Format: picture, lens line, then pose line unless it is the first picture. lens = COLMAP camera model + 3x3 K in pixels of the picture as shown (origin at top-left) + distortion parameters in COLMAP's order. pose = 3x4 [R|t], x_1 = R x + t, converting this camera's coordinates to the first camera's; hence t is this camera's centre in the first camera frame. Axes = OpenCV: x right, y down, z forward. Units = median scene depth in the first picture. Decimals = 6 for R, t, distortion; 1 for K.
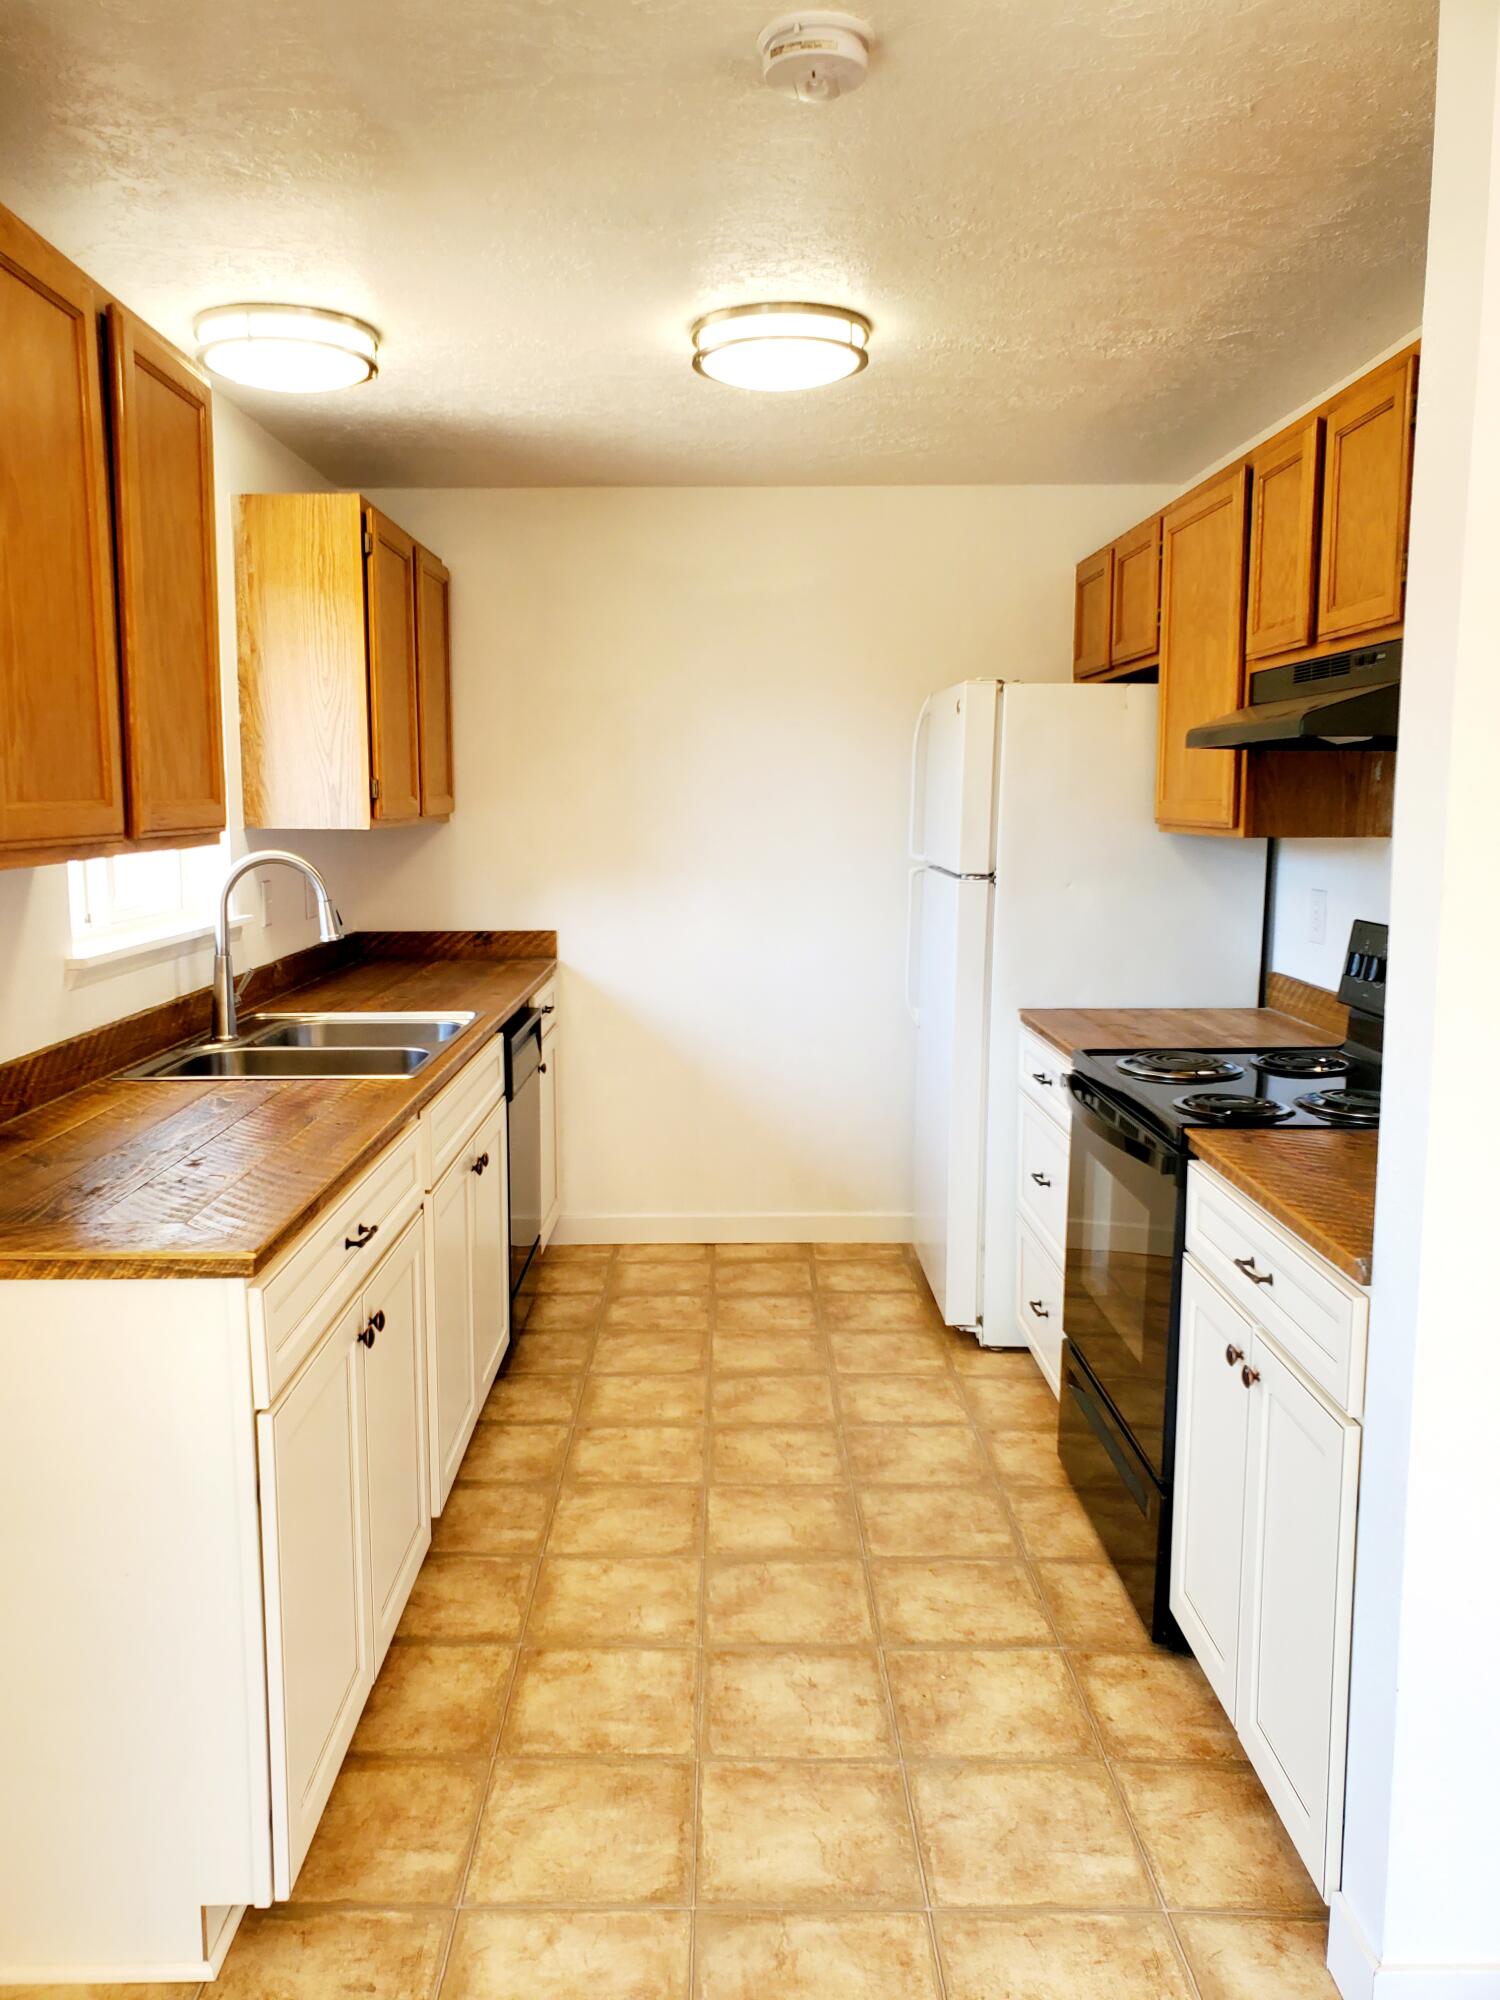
lens RADIAL K [[1503.3, 0, 750.0], [0, 1503.3, 1000.0], [0, 0, 1]] dist [0.011840, -0.000360]
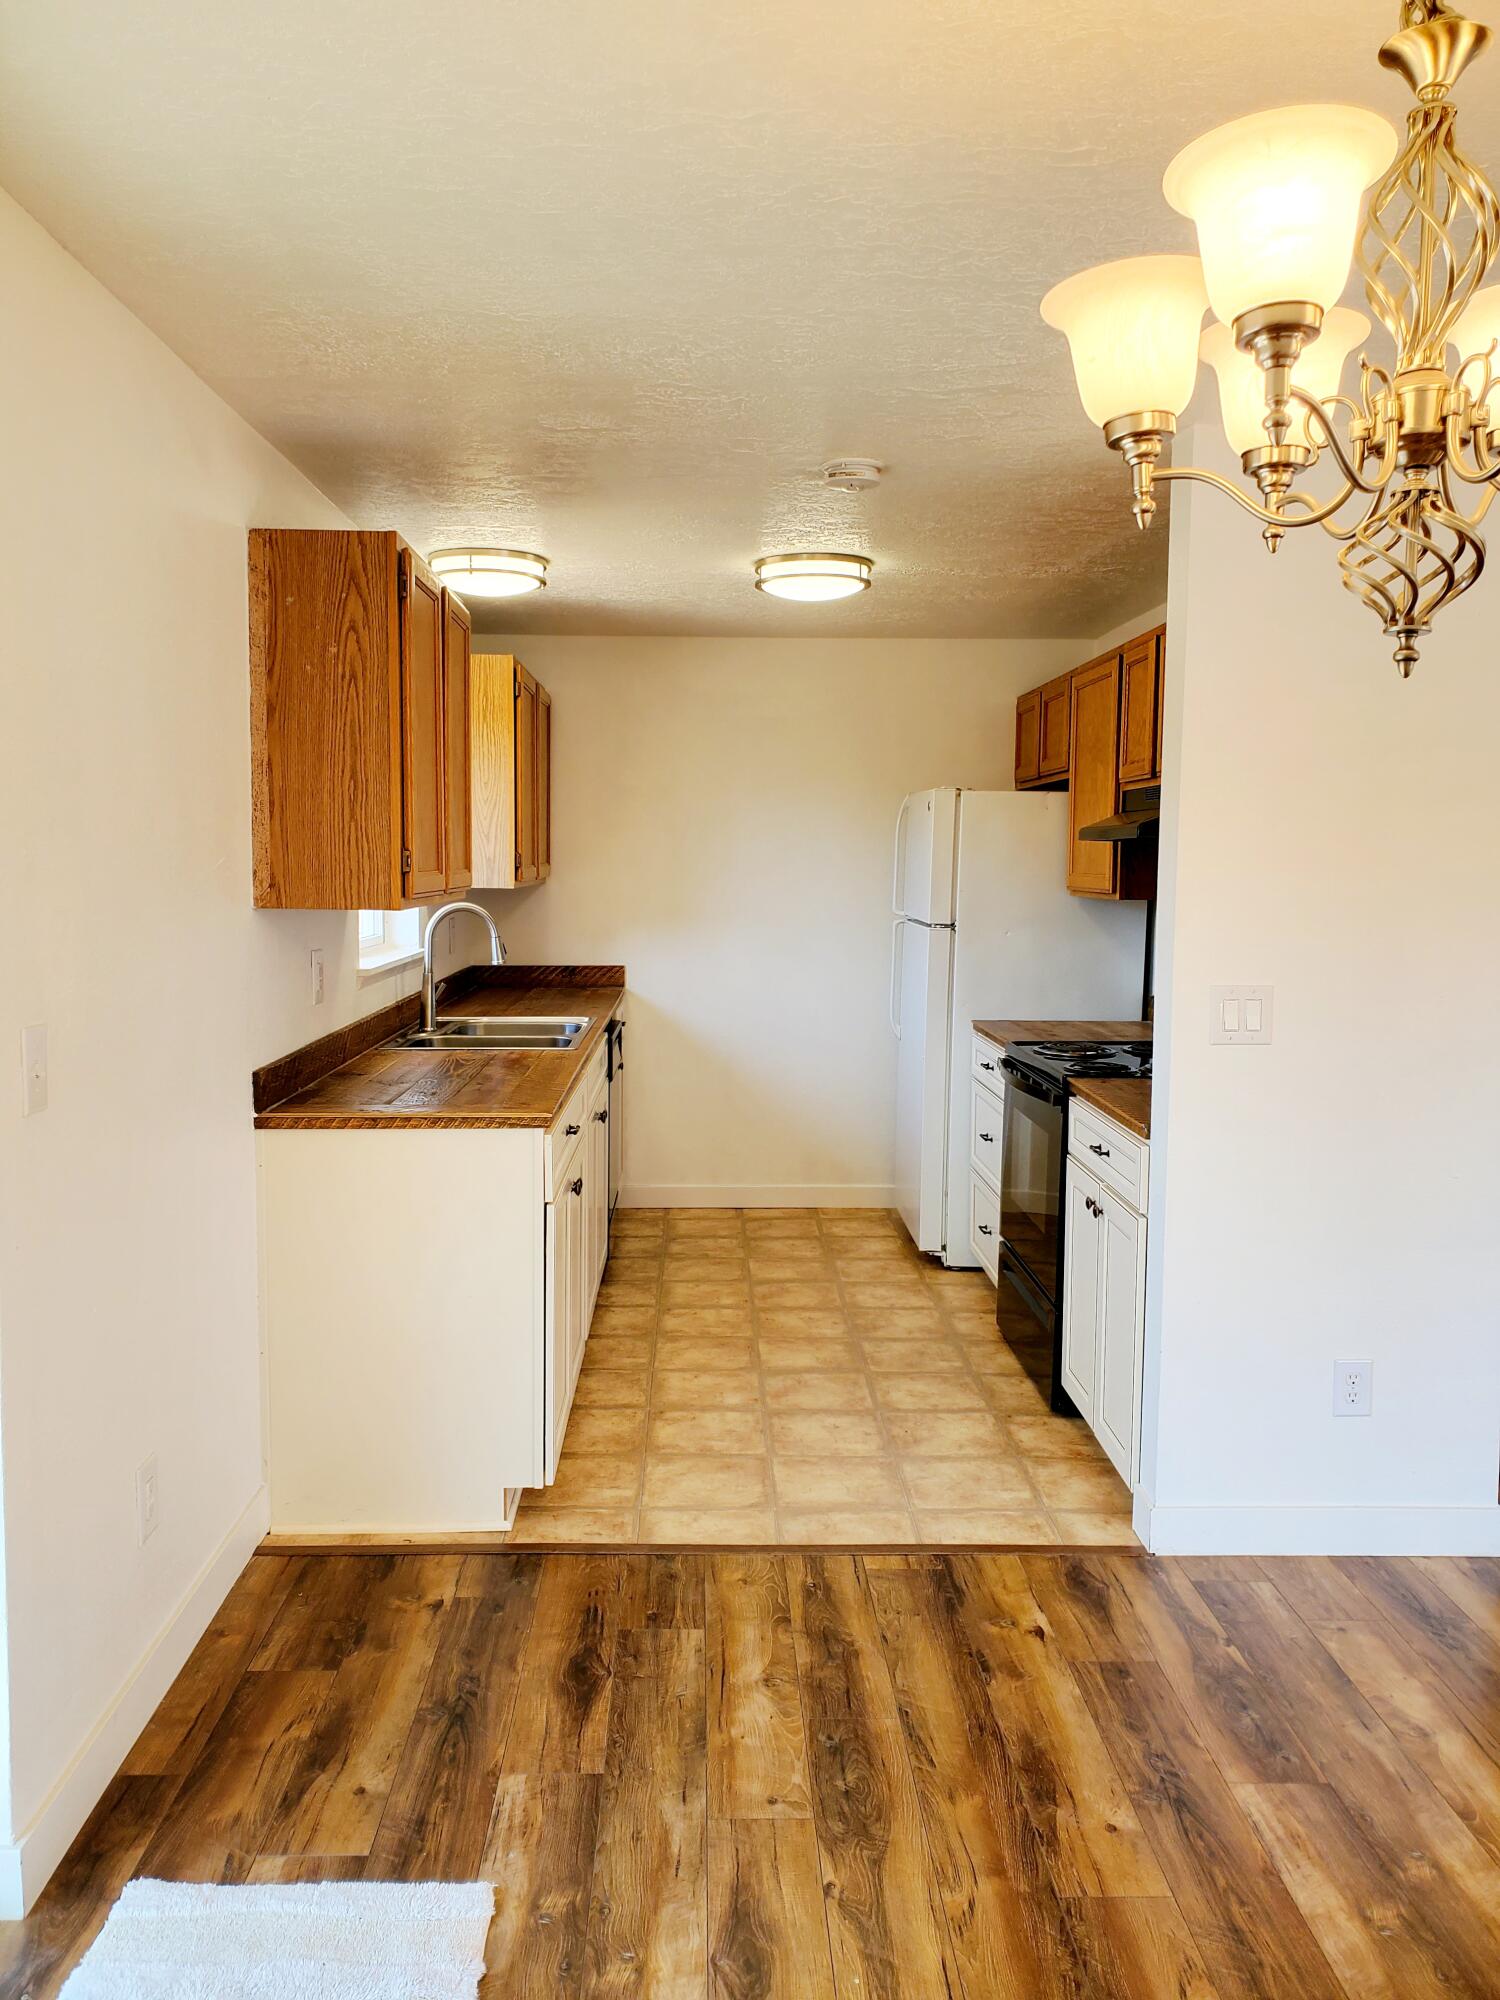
lens RADIAL K [[1580.6, 0, 750.0], [0, 1580.6, 1000.0], [0, 0, 1]] dist [0.057137, -0.017337]
pose [[0.999685, 0.008205, 0.023716, -0.071789], [-0.007140, 0.998977, -0.044653, 0.061725], [-0.024058, 0.044469, 0.998721, -0.533732]]
